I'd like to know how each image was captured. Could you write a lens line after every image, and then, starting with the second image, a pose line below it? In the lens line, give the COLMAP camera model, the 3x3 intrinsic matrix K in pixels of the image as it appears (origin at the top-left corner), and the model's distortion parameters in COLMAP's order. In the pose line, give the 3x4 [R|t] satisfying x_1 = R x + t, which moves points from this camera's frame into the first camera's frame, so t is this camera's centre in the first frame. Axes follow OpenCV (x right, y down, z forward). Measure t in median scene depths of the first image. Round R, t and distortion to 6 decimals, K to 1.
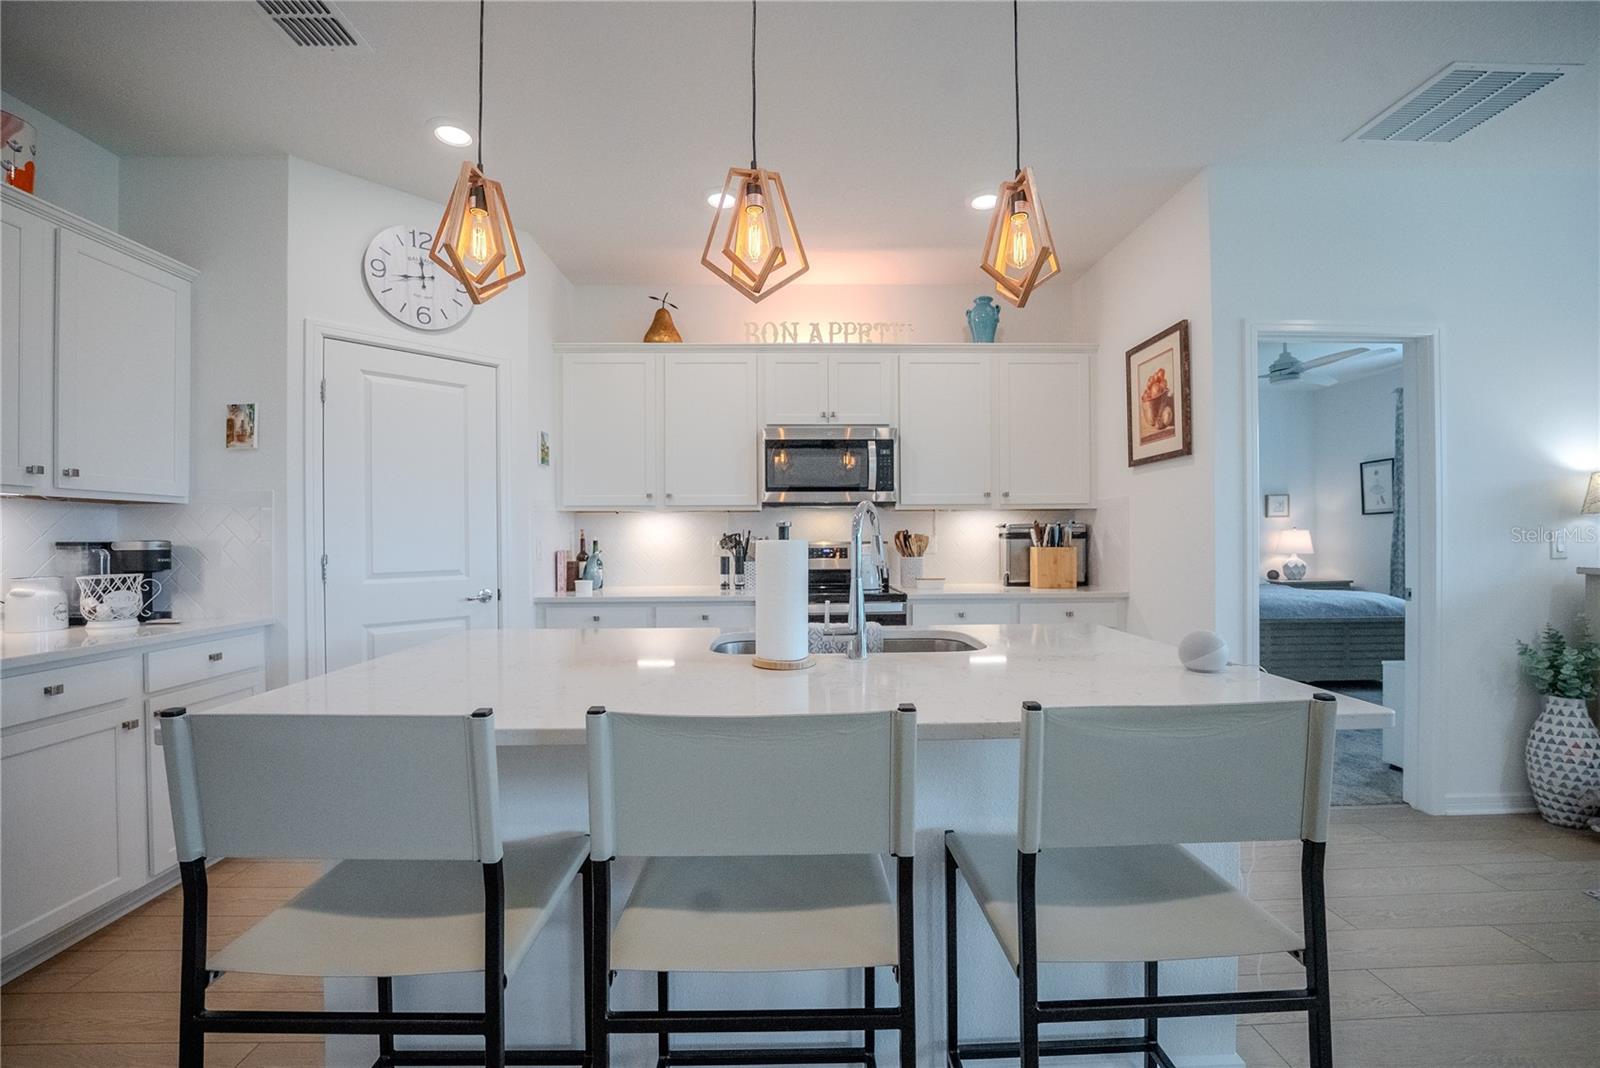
lens RADIAL K [[659.3, 0, 800.2], [0, 659.3, 538.6], [0, 0, 1]] dist [-0.029452, 0.003447]
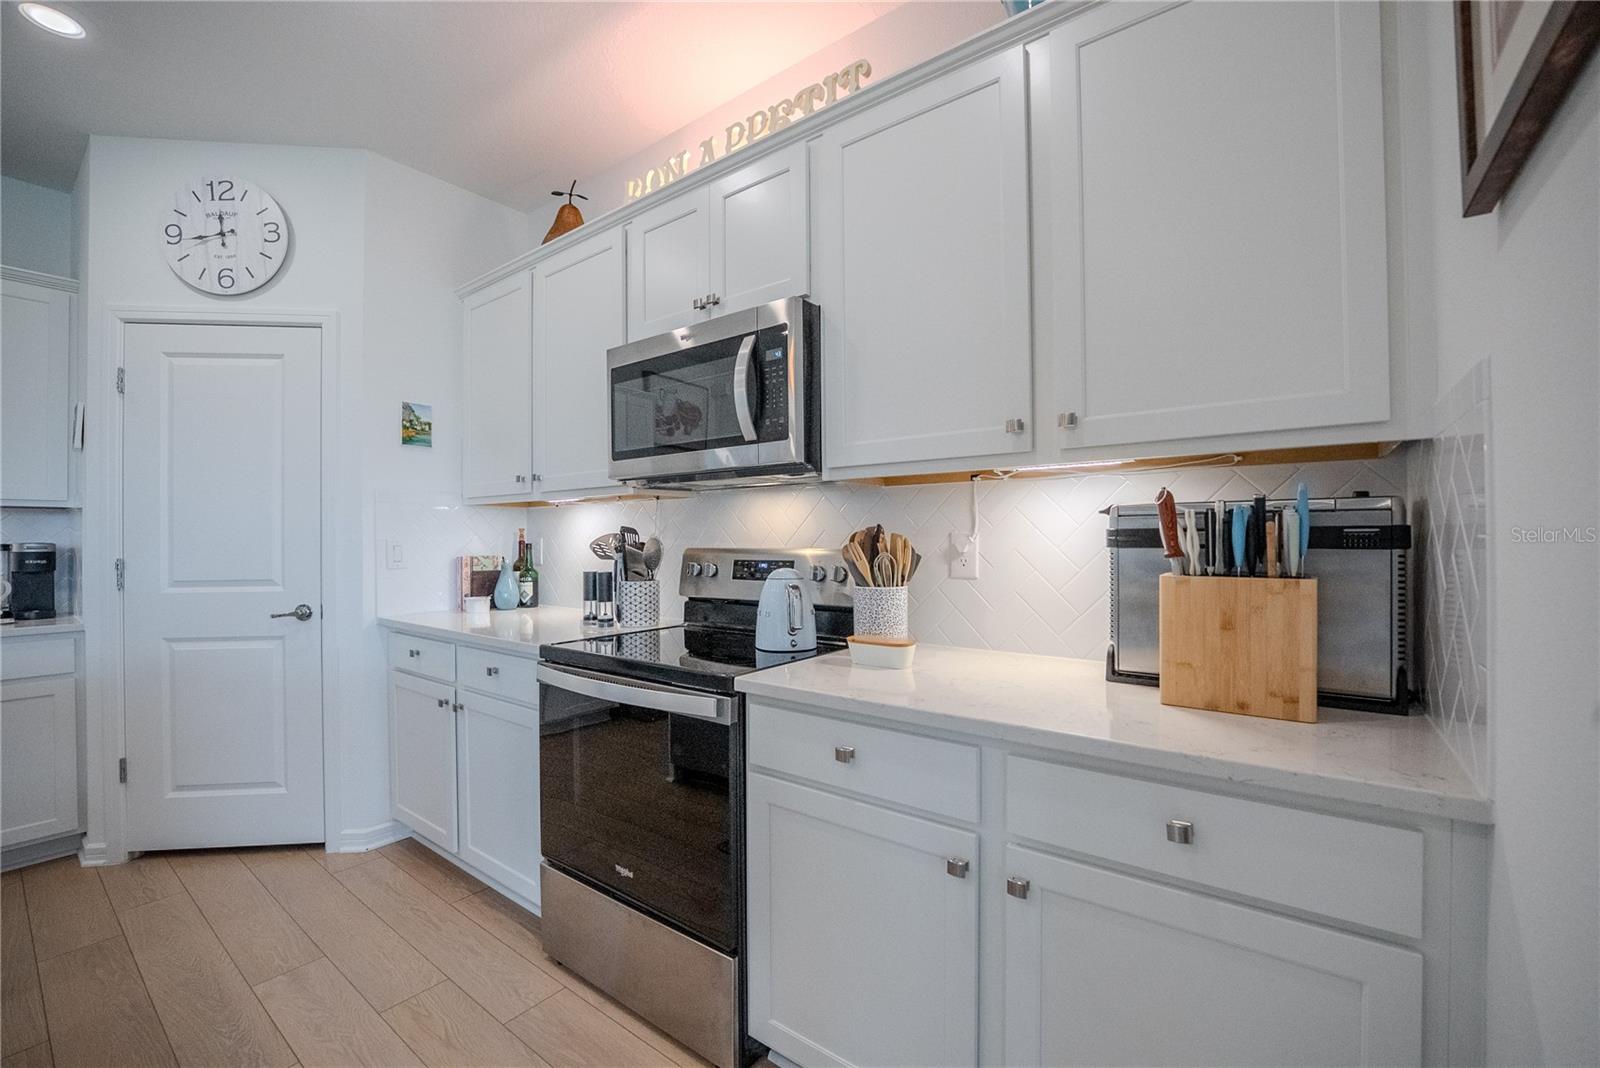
lens RADIAL K [[659.3, 0, 800.2], [0, 659.3, 538.6], [0, 0, 1]] dist [-0.029452, 0.003447]
pose [[0.782722, 0.001786, -0.622369, 0.434860], [0.000337, 0.999995, 0.003294, -0.005355], [0.622372, -0.002788, 0.782717, 0.665608]]
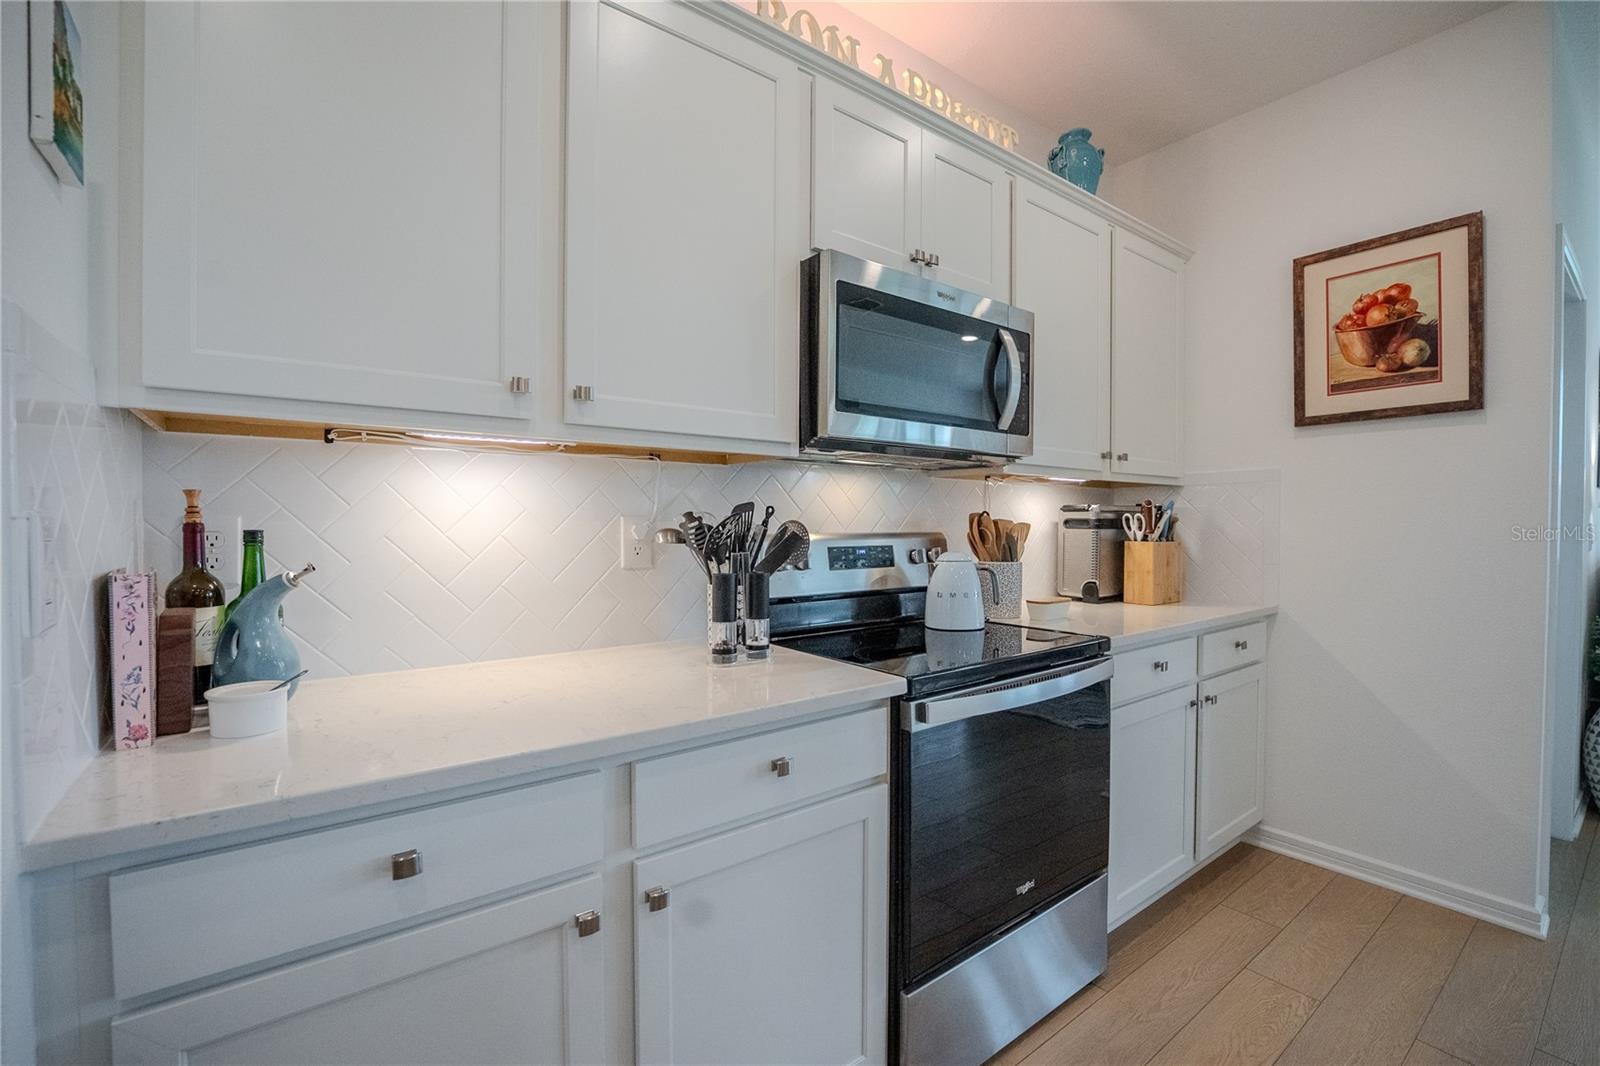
lens RADIAL K [[685.4, 0, 807.7], [0, 685.4, 532.6], [0, 0, 1]] dist [-0.030355, 0.004460]
pose [[0.807805, -0.001158, 0.589449, -0.316782], [-0.006701, 0.999915, 0.011148, -0.000922], [-0.589412, -0.012955, 0.807729, 0.681766]]
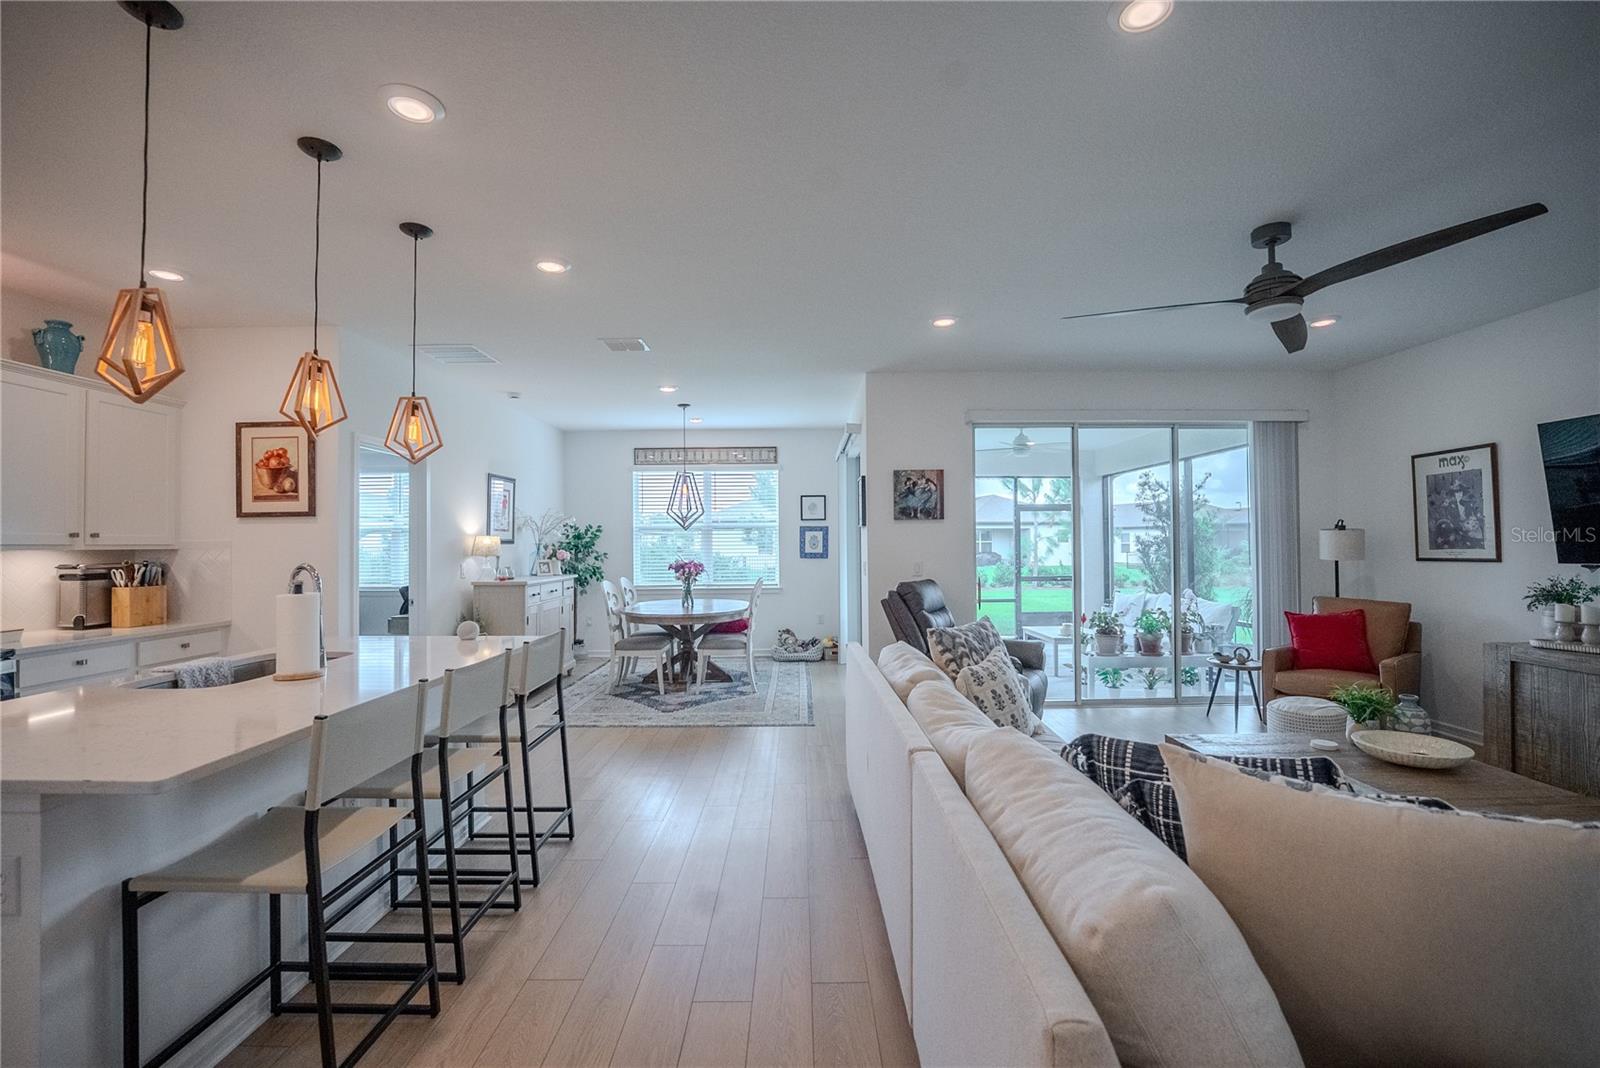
lens RADIAL K [[659.3, 0, 800.2], [0, 659.3, 538.6], [0, 0, 1]] dist [-0.029452, 0.003447]
pose [[0.018071, 0.015461, 0.999717, -0.642317], [0.010456, 0.999823, -0.015652, -0.037442], [-0.999782, 0.010736, 0.017906, -0.068446]]
